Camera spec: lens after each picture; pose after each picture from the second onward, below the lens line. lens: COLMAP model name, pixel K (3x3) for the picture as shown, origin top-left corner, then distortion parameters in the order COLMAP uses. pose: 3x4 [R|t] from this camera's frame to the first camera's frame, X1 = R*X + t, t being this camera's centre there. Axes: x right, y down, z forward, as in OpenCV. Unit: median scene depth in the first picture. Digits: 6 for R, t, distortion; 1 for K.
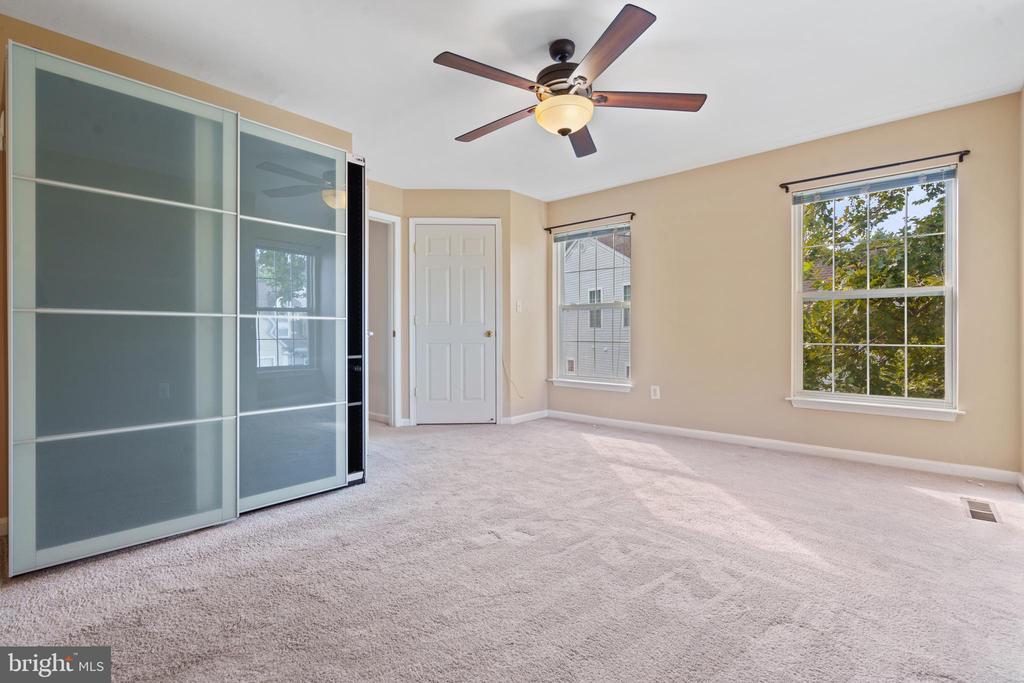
lens RADIAL K [[470.2, 0, 506.4], [0, 470.2, 338.6], [0, 0, 1]] dist [0.003729, 0.001678]
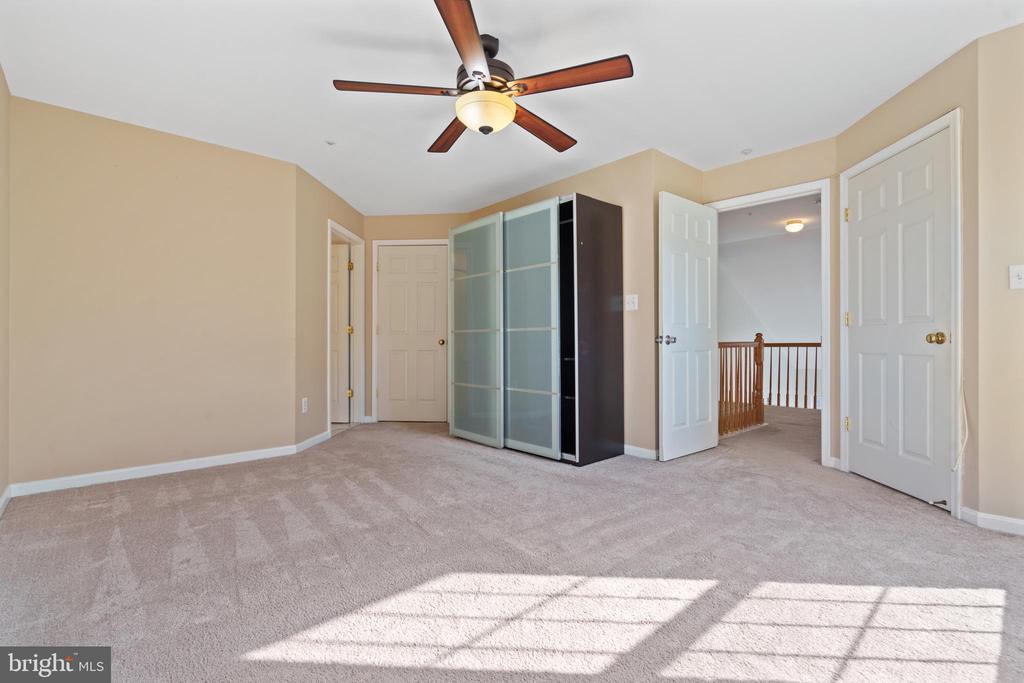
lens RADIAL K [[470.2, 0, 512.0], [0, 470.2, 343.2], [0, 0, 1]] dist [0.003729, 0.001678]
pose [[-0.105780, 0.004536, -0.994379, 0.798485], [-0.001211, 0.999988, 0.004691, -0.008925], [0.994389, 0.001701, -0.105773, 0.858004]]
